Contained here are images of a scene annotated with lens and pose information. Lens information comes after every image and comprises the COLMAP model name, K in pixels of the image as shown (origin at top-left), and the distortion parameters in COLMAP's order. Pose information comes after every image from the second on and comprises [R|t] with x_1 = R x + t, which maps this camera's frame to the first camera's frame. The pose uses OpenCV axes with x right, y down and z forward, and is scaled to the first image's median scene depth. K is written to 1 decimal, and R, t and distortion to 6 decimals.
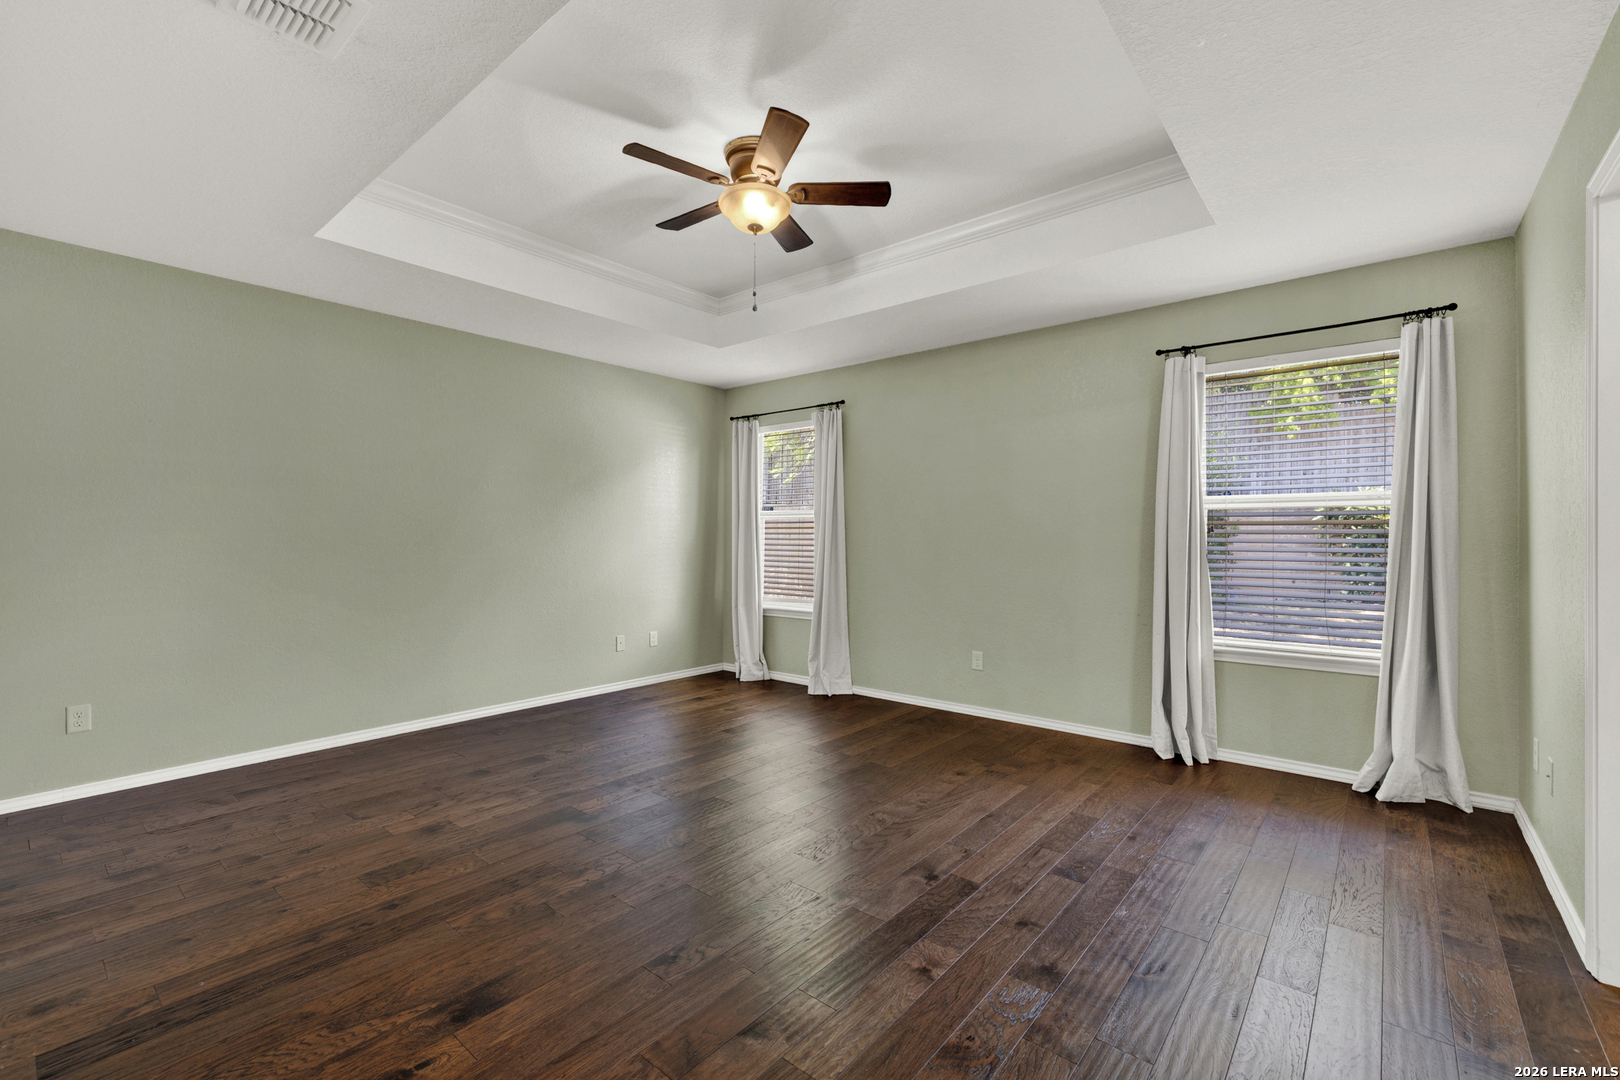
lens RADIAL K [[693.3, 0, 805.1], [0, 693.3, 544.8], [0, 0, 1]] dist [0.001618, 0.000366]
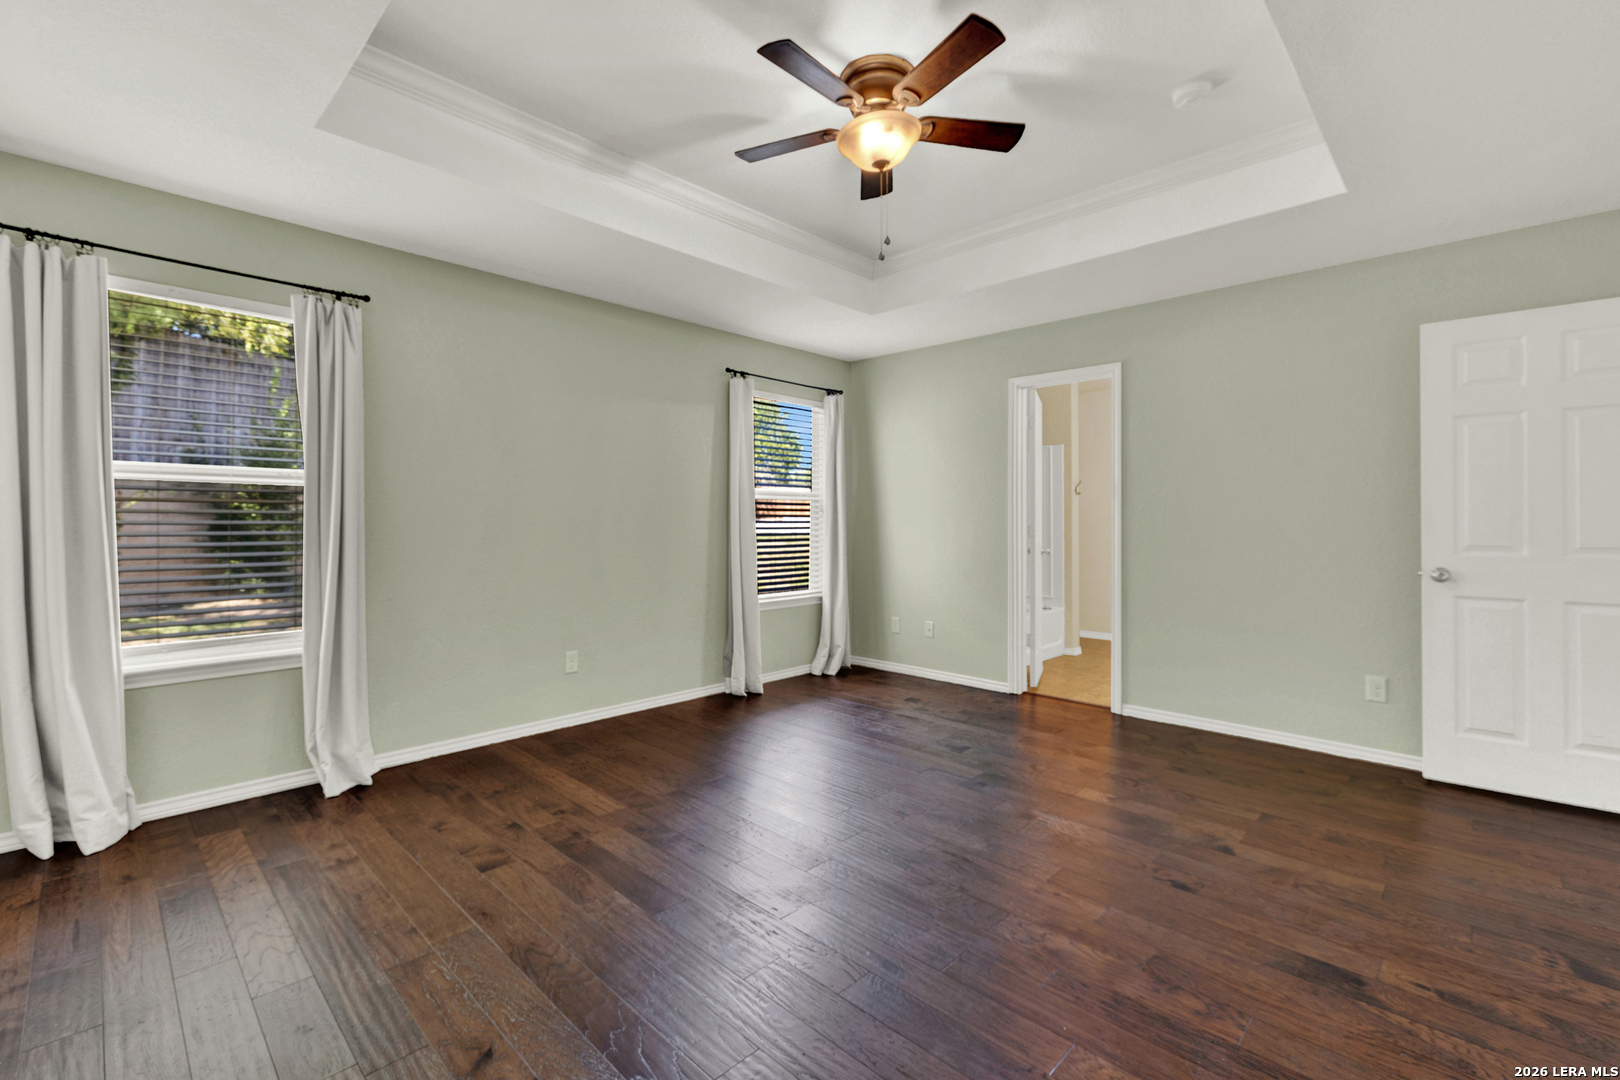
lens RADIAL K [[693.3, 0, 801.0], [0, 693.3, 528.2], [0, 0, 1]] dist [0.001618, 0.000366]
pose [[0.086205, -0.014572, 0.996171, -0.871723], [0.007851, 0.999872, 0.013947, -0.014859], [-0.996247, 0.006619, 0.086308, 0.944420]]
